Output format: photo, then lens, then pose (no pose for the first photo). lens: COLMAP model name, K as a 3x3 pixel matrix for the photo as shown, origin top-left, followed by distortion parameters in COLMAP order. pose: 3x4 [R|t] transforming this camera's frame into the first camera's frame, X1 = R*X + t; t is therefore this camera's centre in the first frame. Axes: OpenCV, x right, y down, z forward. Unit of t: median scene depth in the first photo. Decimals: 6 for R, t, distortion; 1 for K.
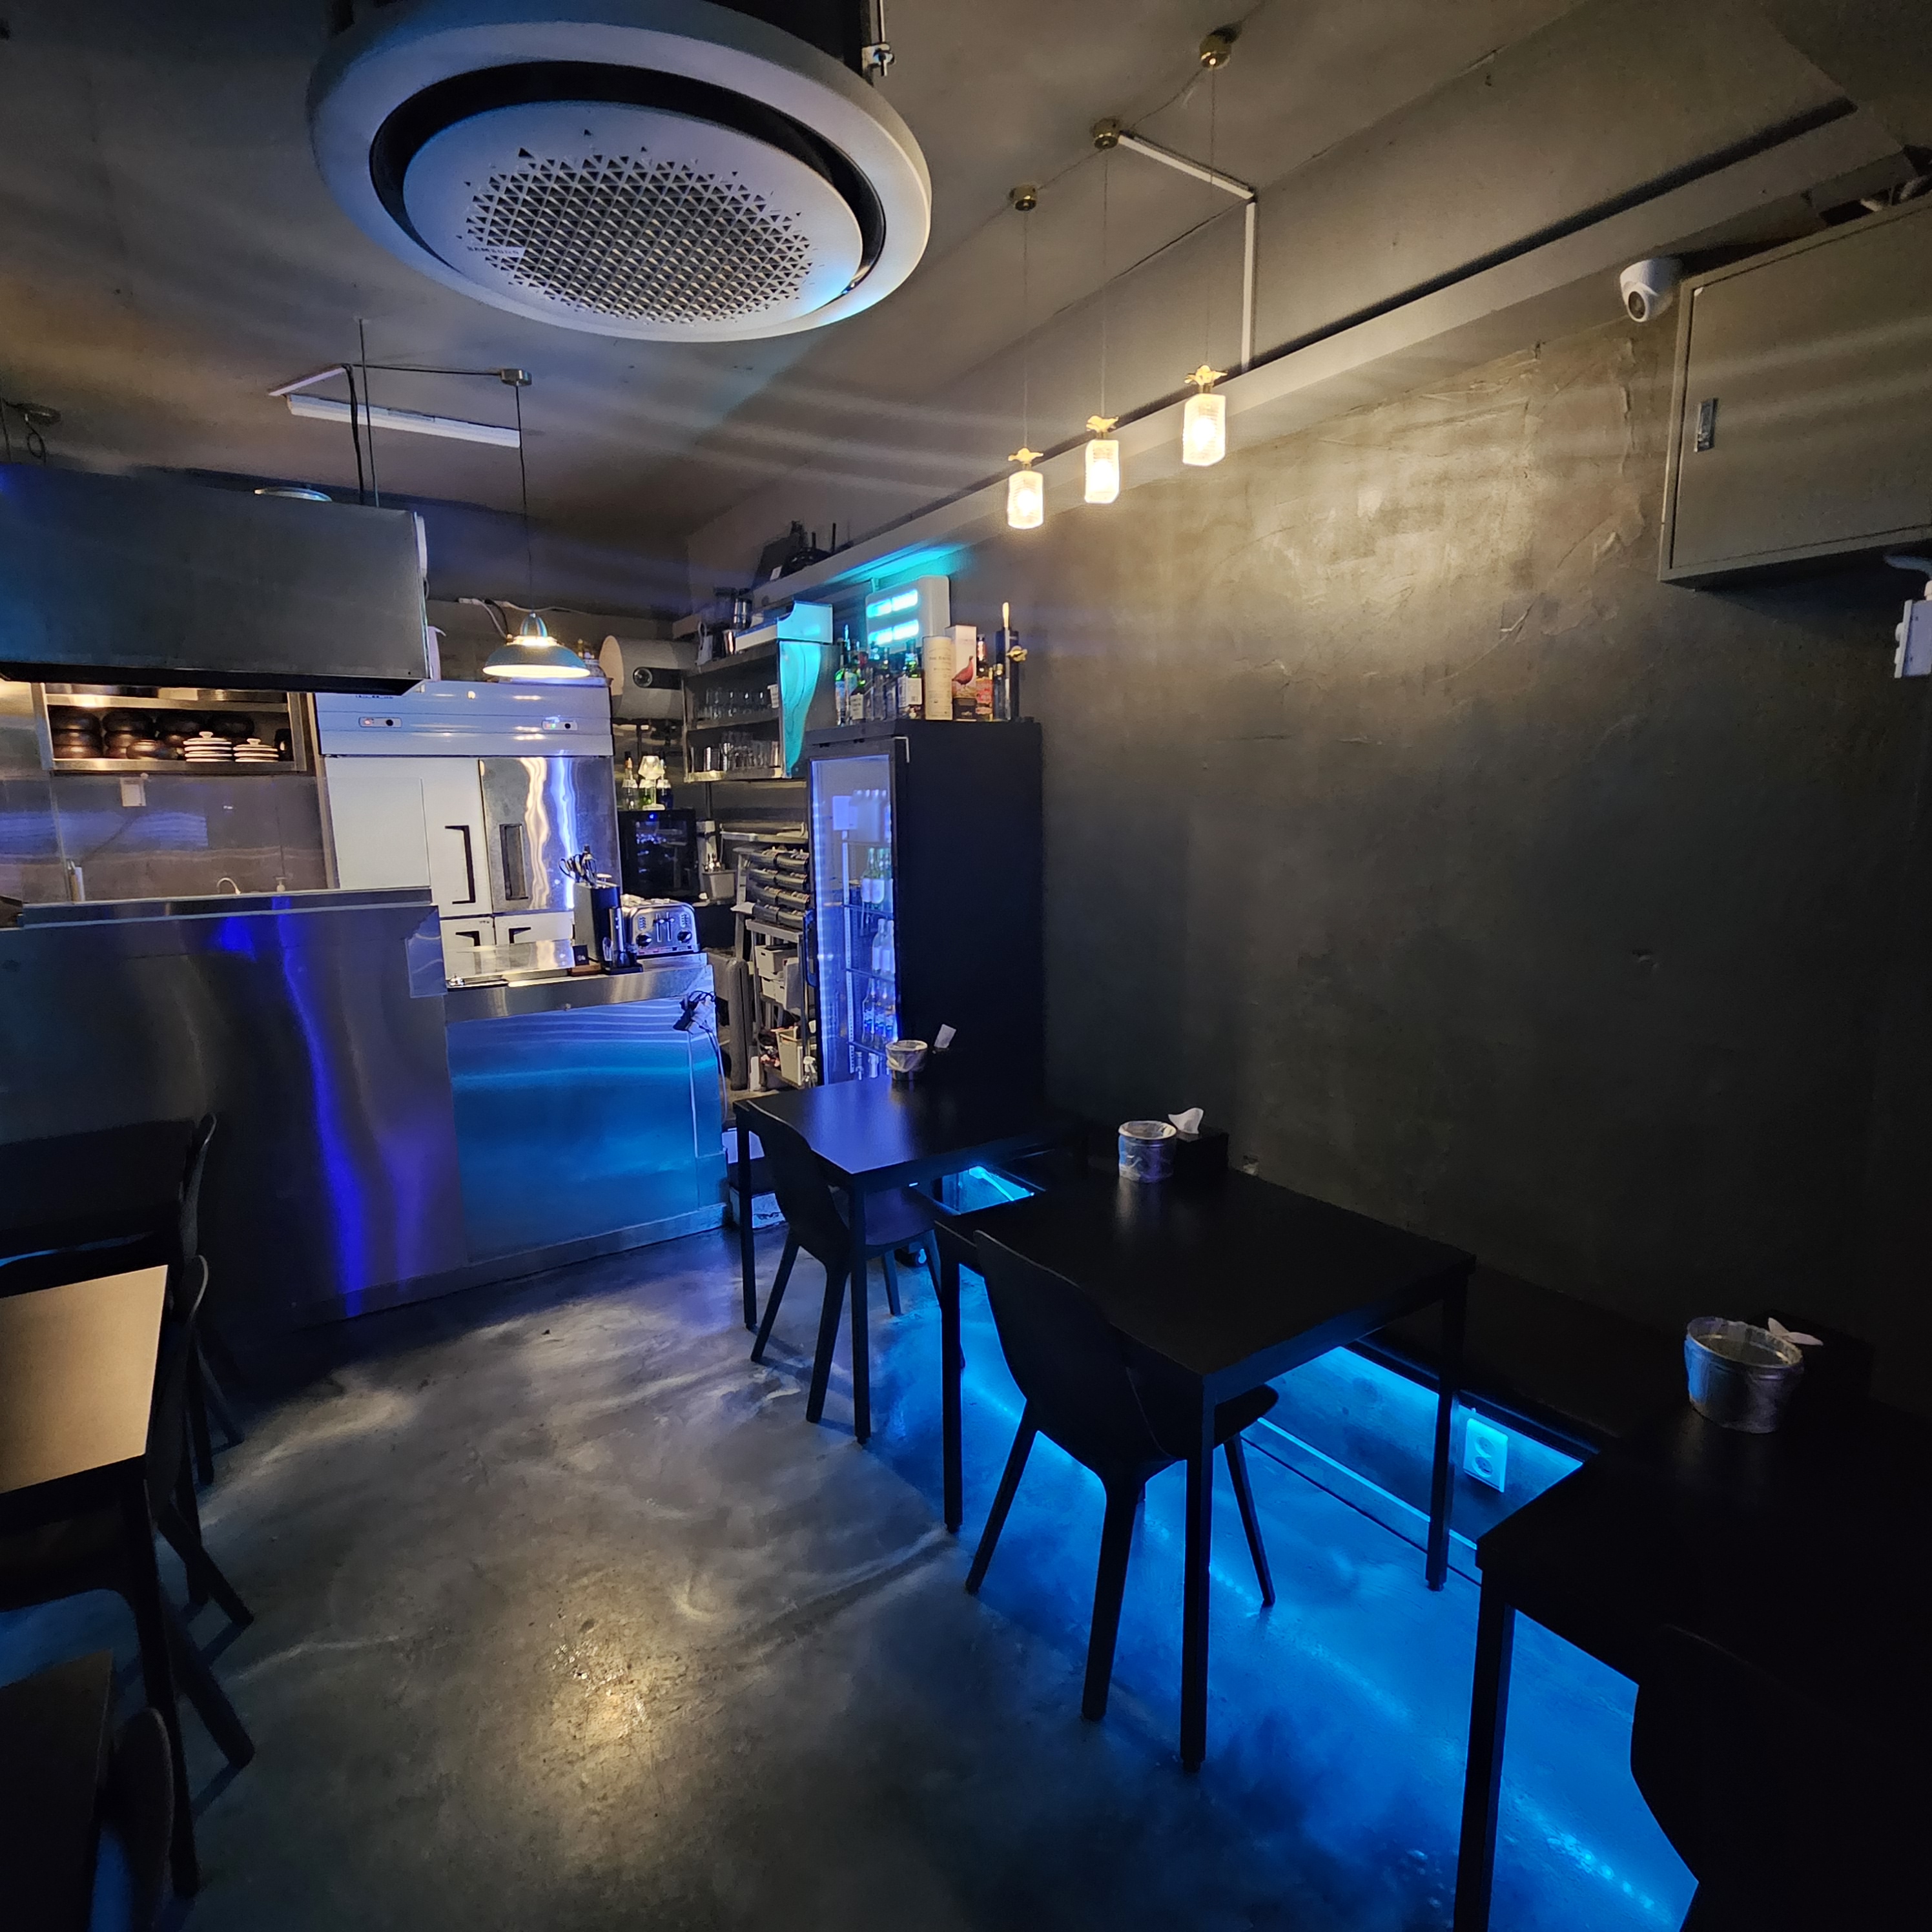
lens RADIAL K [[1058.7, 0, 966.0], [0, 1058.7, 966.0], [0, 0, 1]] dist [-0.014532, -0.000041]
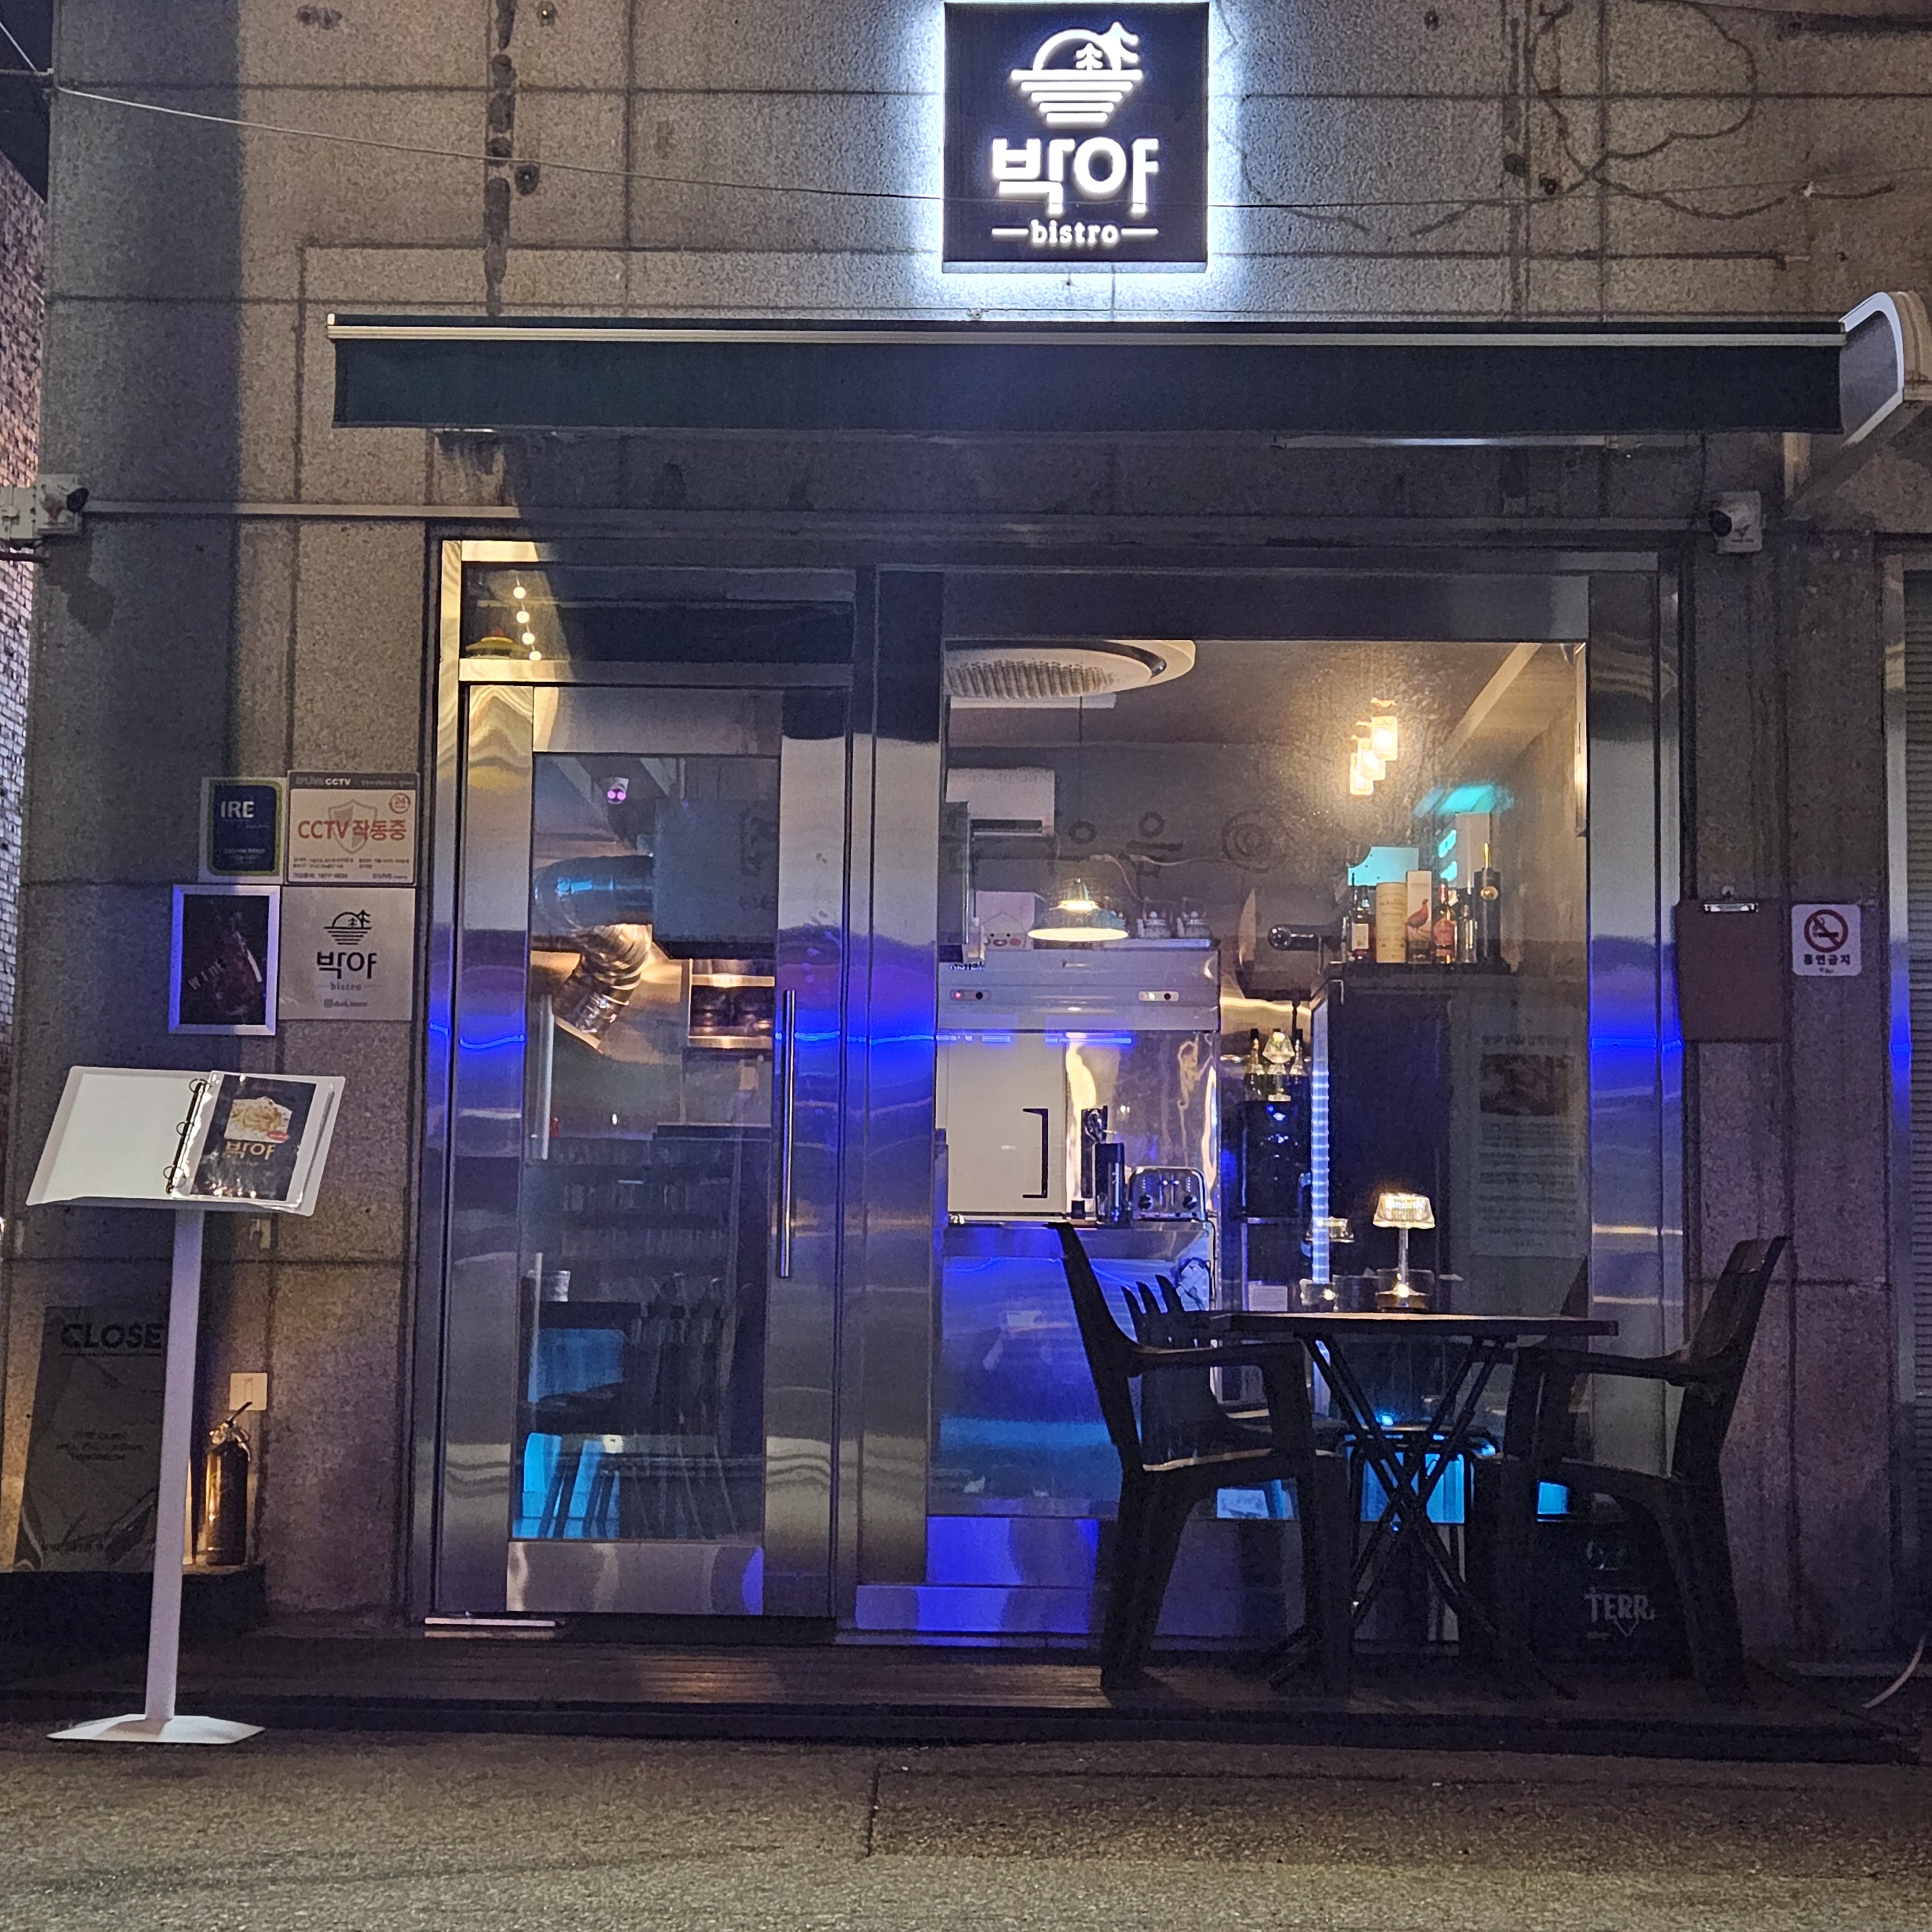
lens RADIAL K [[3057.4, 0, 966.0], [0, 3057.4, 966.0], [0, 0, 1]] dist [0.002327, -0.000882]
pose [[0.821595, -0.037976, -0.568805, 1.037626], [-0.111617, 0.967751, -0.225833, 0.375968], [0.559037, 0.249032, 0.790861, -1.213103]]
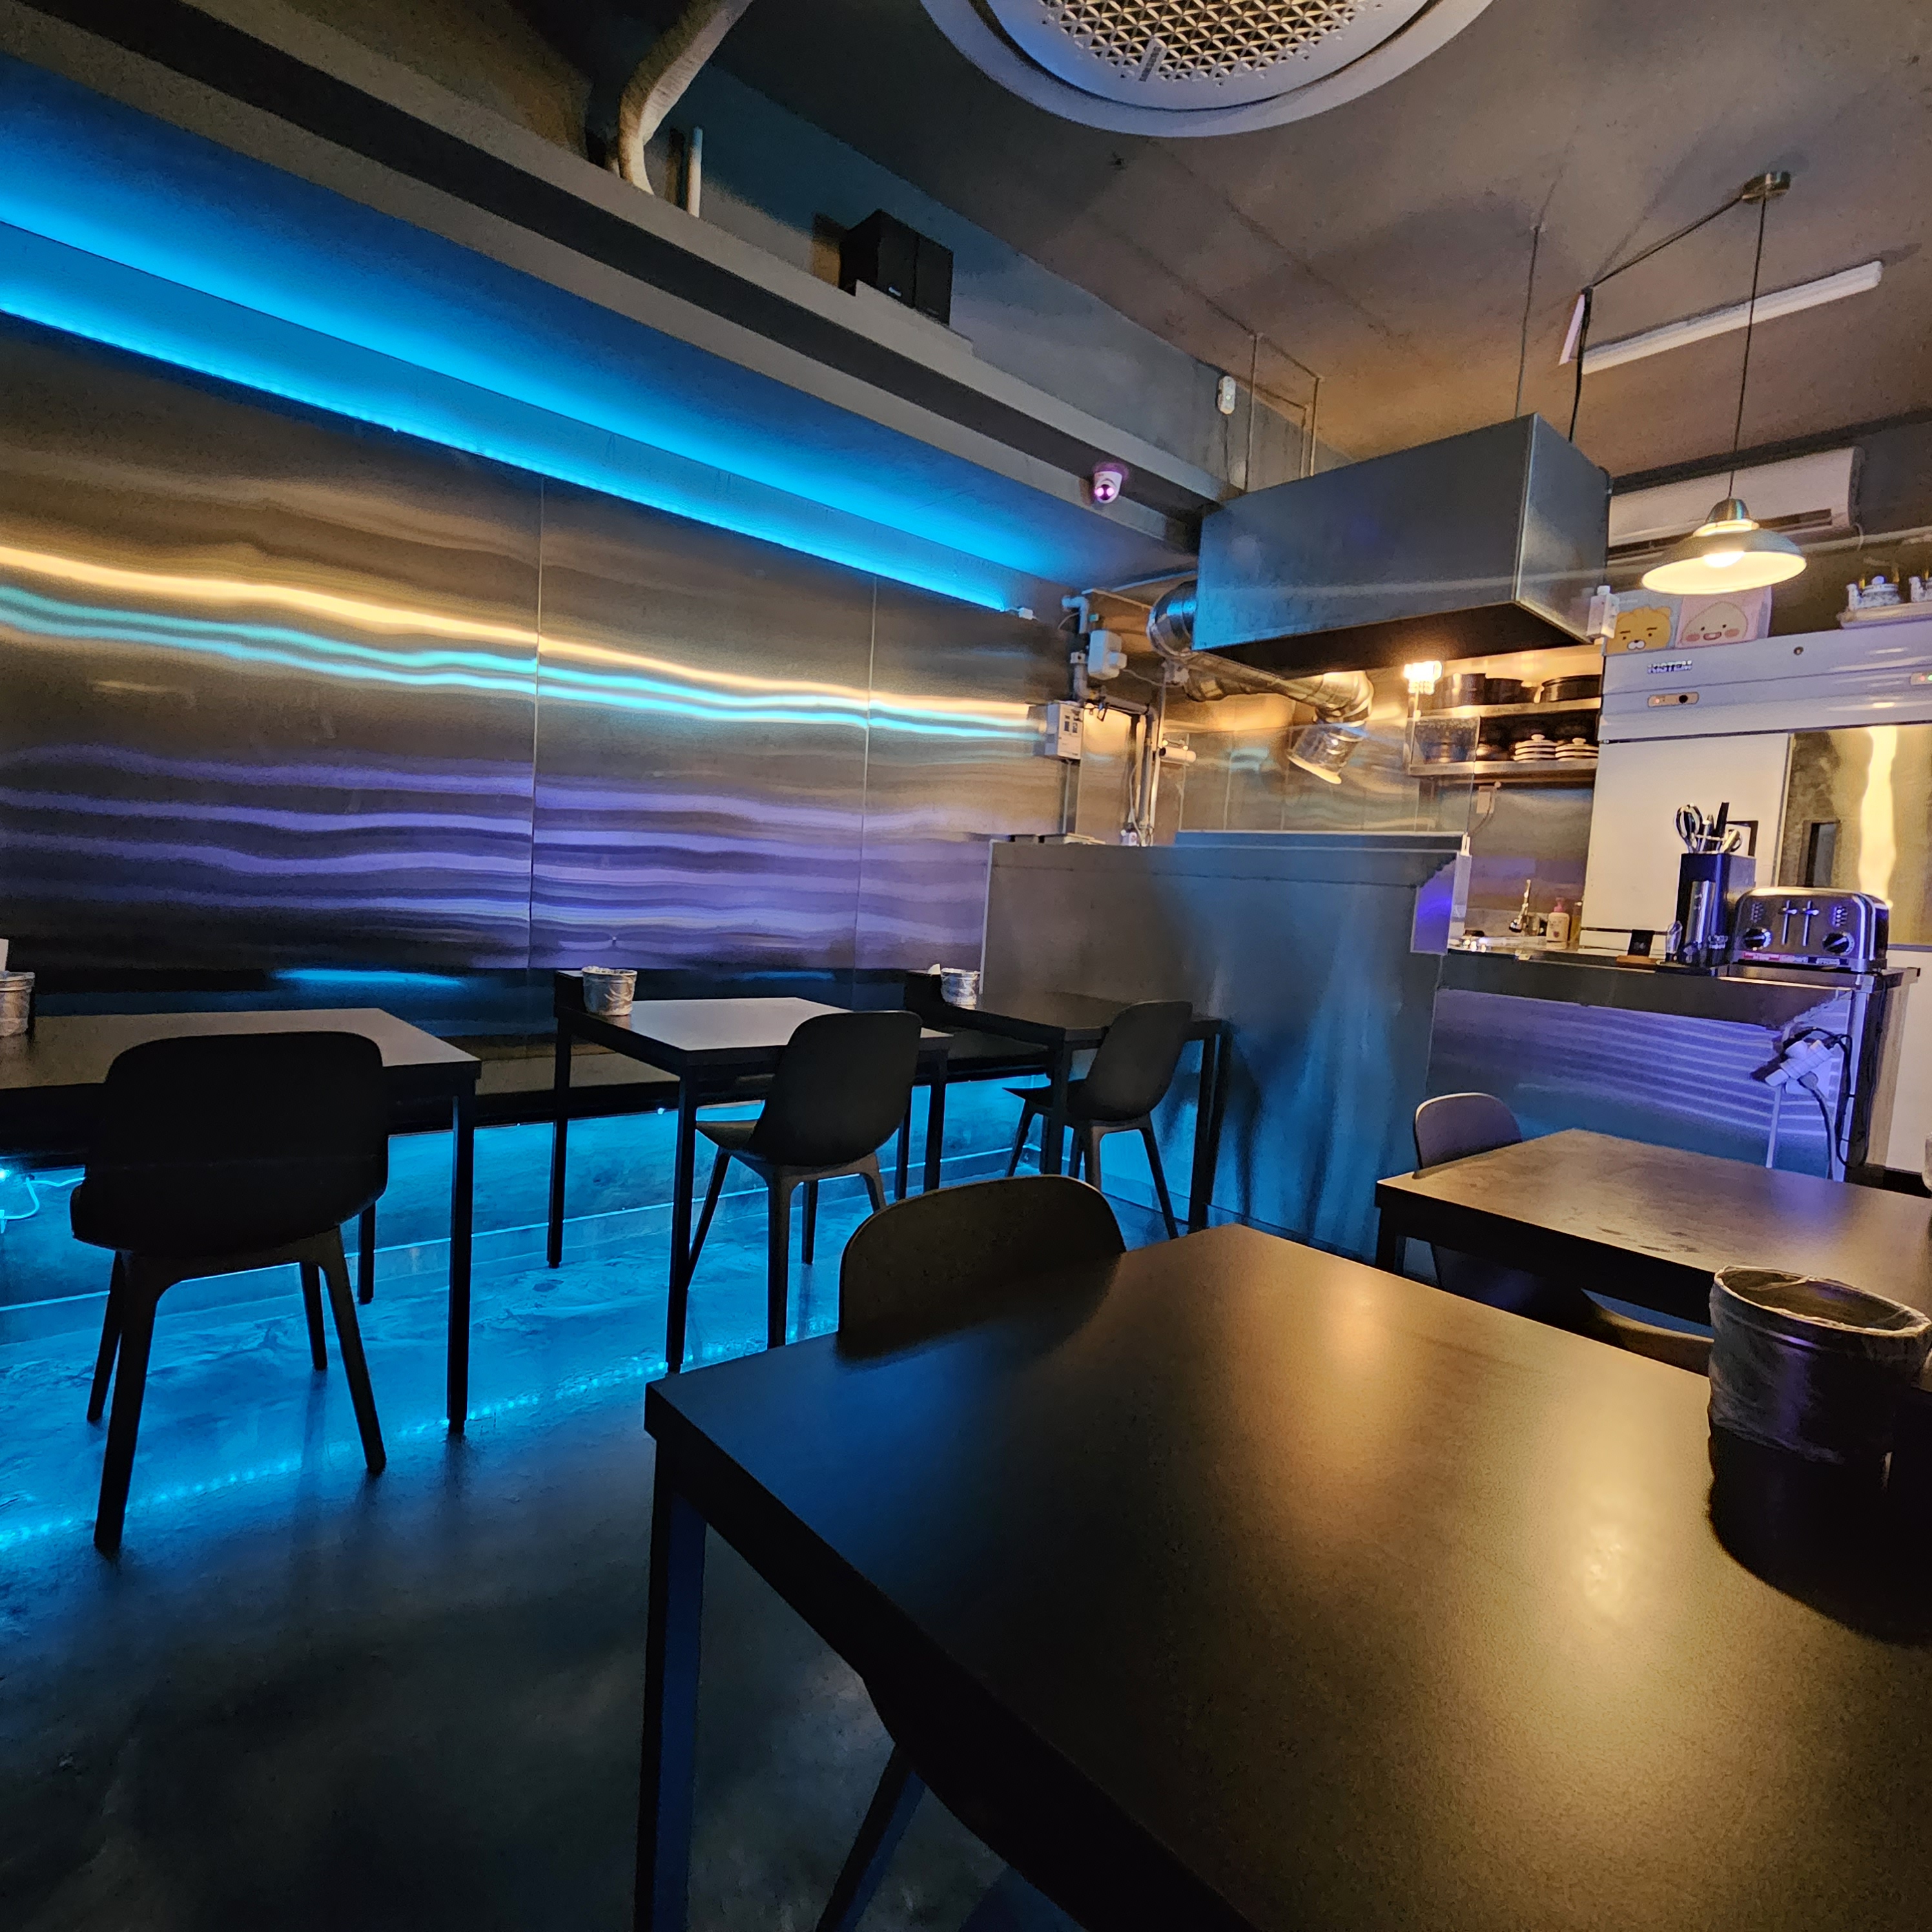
lens RADIAL K [[1058.7, 0, 966.0], [0, 1058.7, 966.0], [0, 0, 1]] dist [-0.014532, -0.000041]
pose [[0.116406, 0.092531, -0.988882, 0.255821], [-0.218331, 0.973680, 0.065408, 0.051915], [0.968907, 0.208289, 0.133544, 0.405136]]
